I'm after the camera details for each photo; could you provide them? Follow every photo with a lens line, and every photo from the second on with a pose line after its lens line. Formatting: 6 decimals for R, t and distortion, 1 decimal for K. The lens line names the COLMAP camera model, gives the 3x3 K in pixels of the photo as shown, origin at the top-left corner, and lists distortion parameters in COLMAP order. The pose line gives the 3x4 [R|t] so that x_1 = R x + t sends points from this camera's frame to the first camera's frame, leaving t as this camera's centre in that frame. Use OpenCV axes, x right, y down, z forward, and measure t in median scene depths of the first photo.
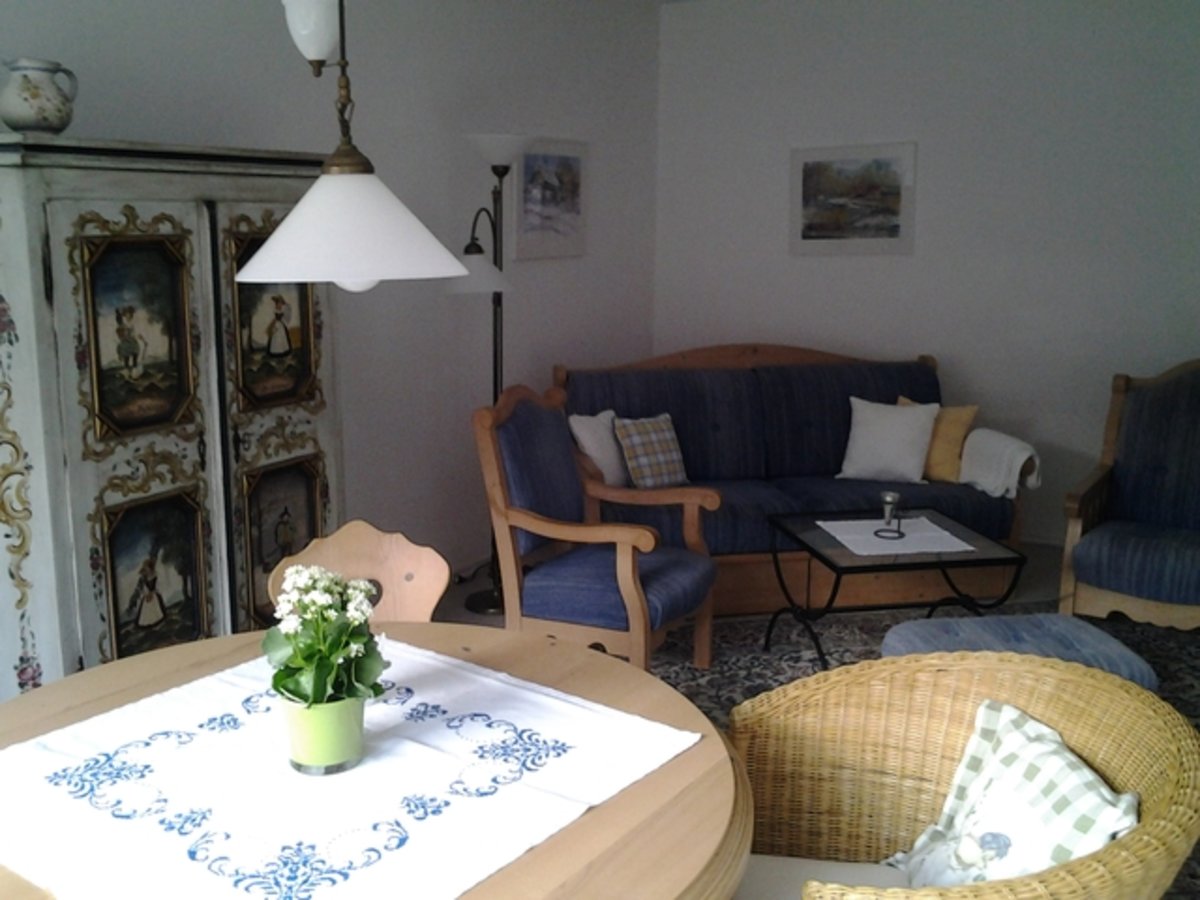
lens RADIAL K [[1164.2, 0, 602.3], [0, 1164.2, 432.7], [0, 0, 1]] dist [0.097086, -0.219198]
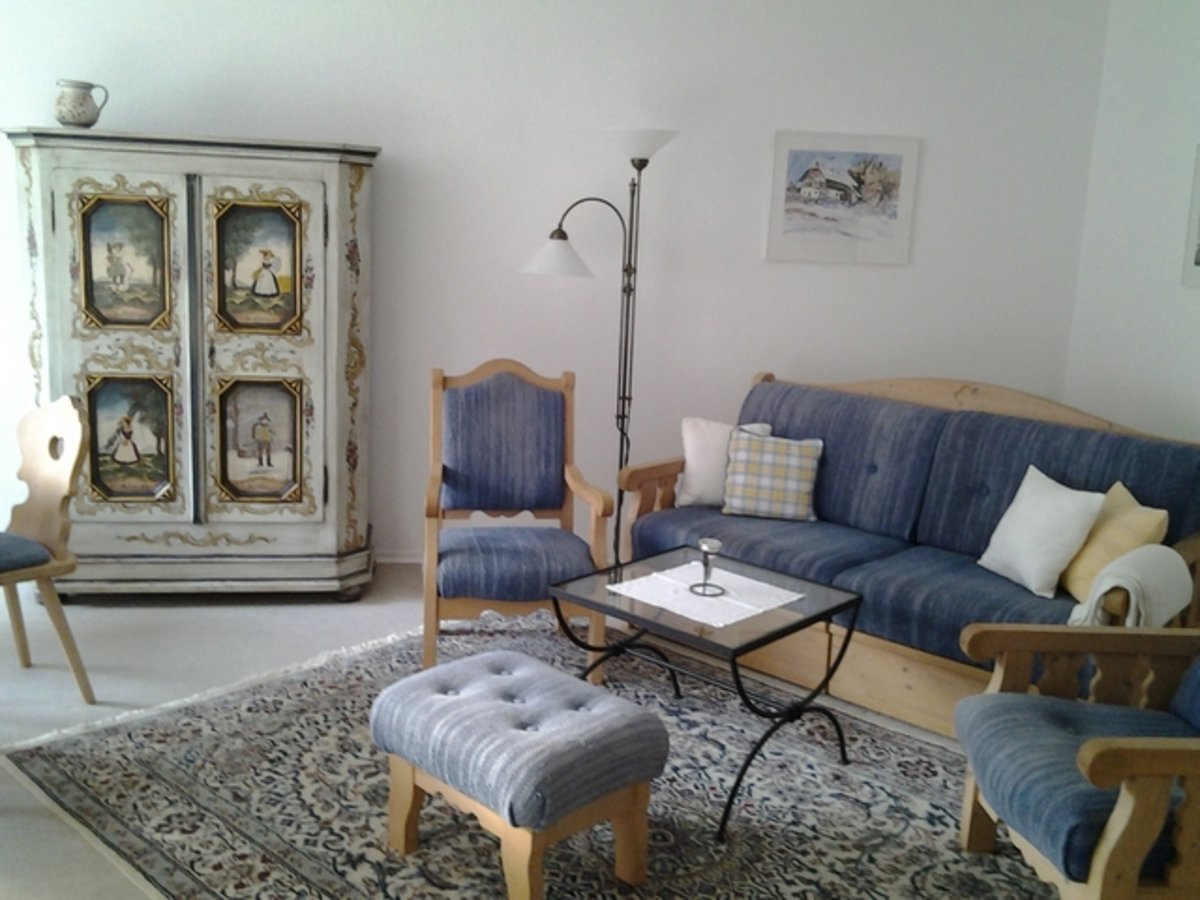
lens RADIAL K [[1173.9, 0, 602.1], [0, 1173.9, 436.1], [0, 0, 1]] dist [0.080119, -0.206144]
pose [[0.595076, 0.176391, -0.784073, 1.006811], [-0.192977, 0.978435, 0.073655, -0.082110], [0.780156, 0.107478, 0.616283, 0.497402]]
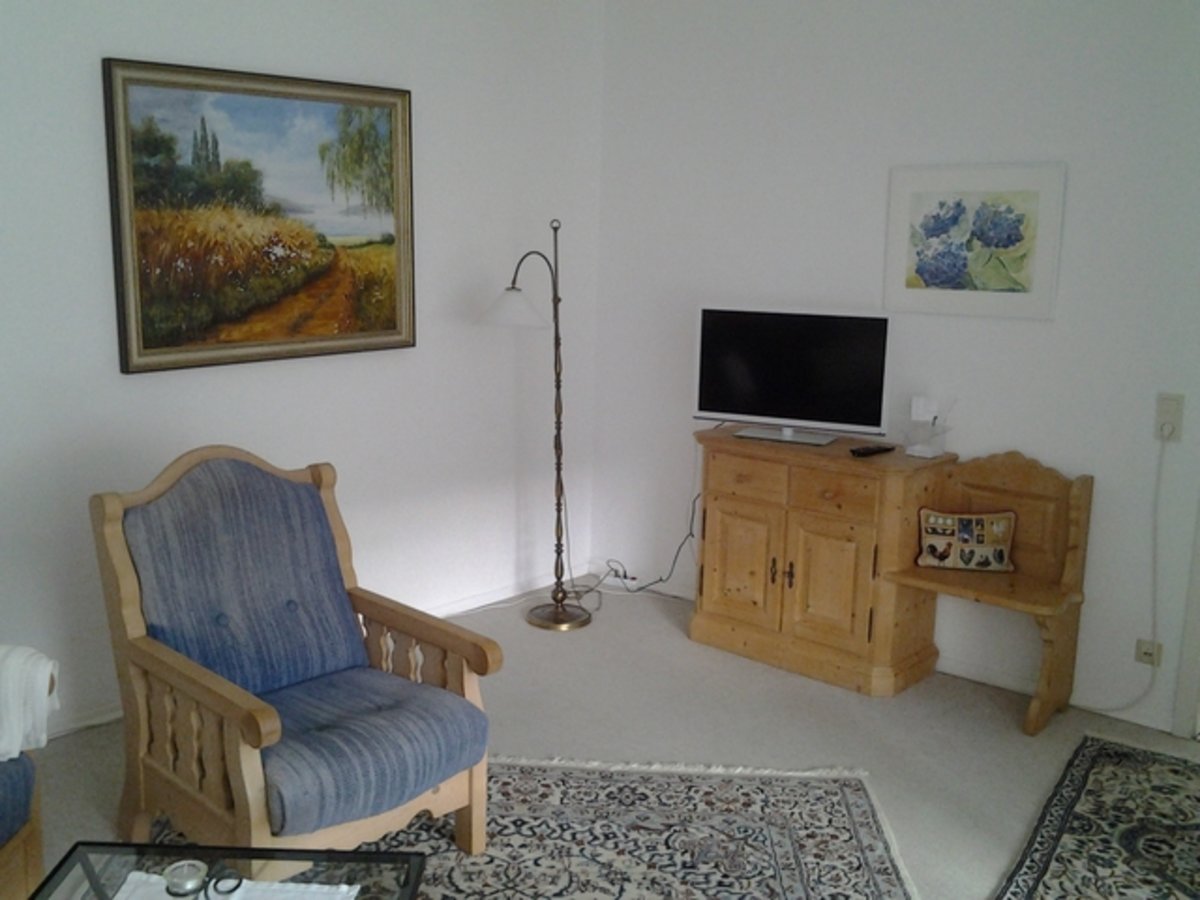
lens RADIAL K [[1164.2, 0, 602.3], [0, 1164.2, 432.7], [0, 0, 1]] dist [0.097086, -0.219198]
pose [[0.204631, -0.165880, 0.964681, -0.161851], [0.156678, 0.978380, 0.135000, -0.182185], [-0.966219, 0.123519, 0.226196, 0.858250]]
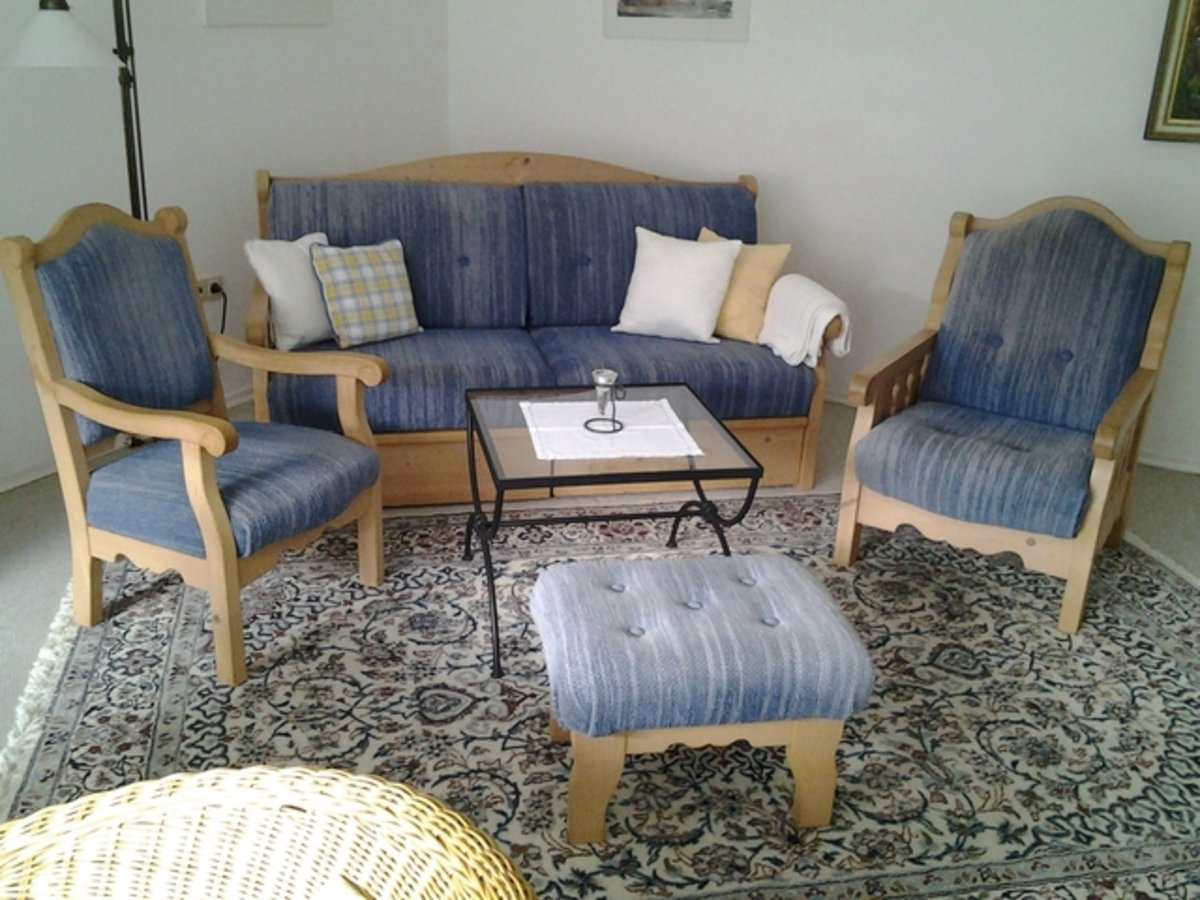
lens RADIAL K [[1164.2, 0, 602.3], [0, 1164.2, 432.7], [0, 0, 1]] dist [0.097086, -0.219198]
pose [[0.999044, 0.031326, 0.030477, 0.266285], [-0.036125, 0.984365, 0.172394, -0.046041], [-0.024600, -0.173330, 0.984556, 0.313460]]
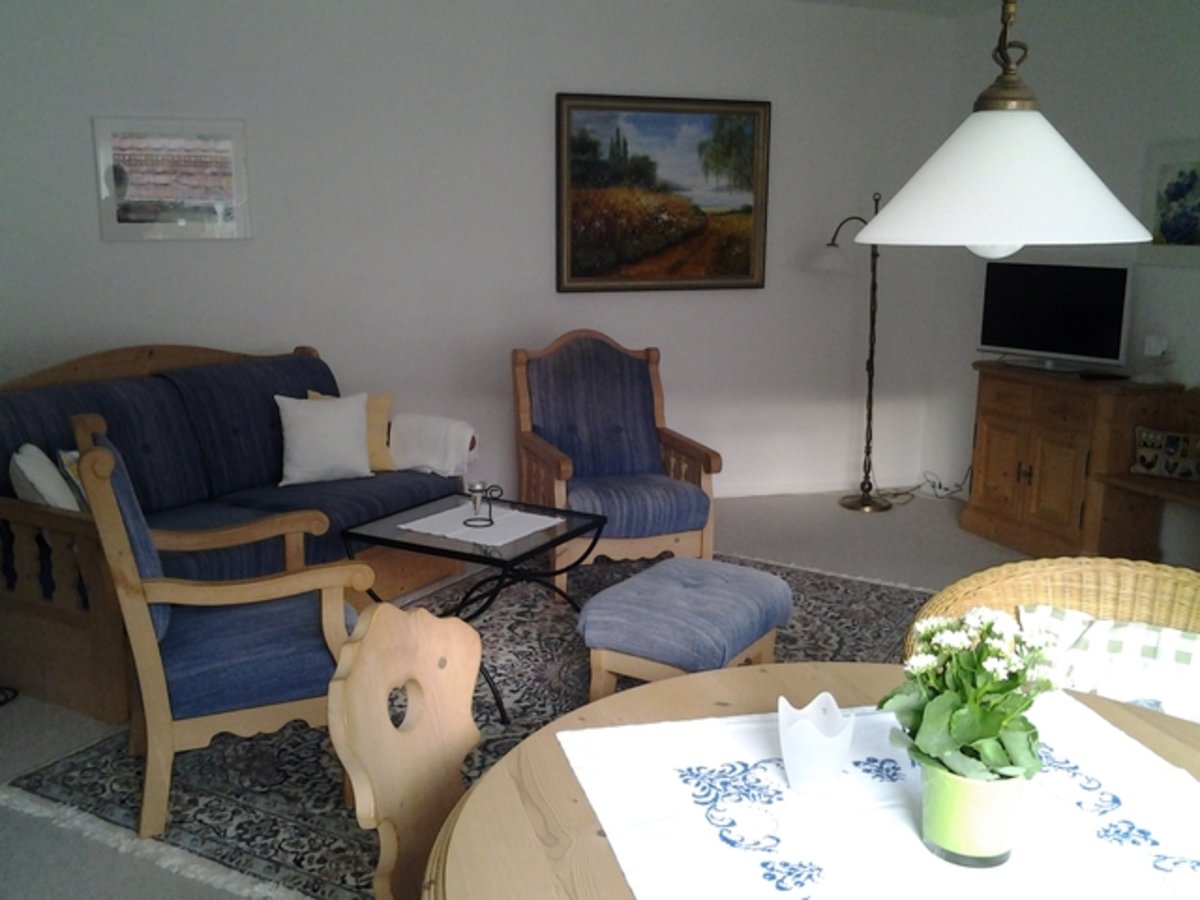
lens RADIAL K [[1164.2, 0, 602.3], [0, 1164.2, 432.7], [0, 0, 1]] dist [0.097086, -0.219198]
pose [[0.638050, -0.125296, 0.759732, -0.504730], [0.121796, 0.990673, 0.061095, -0.042033], [-0.760301, 0.053550, 0.647360, 0.343811]]
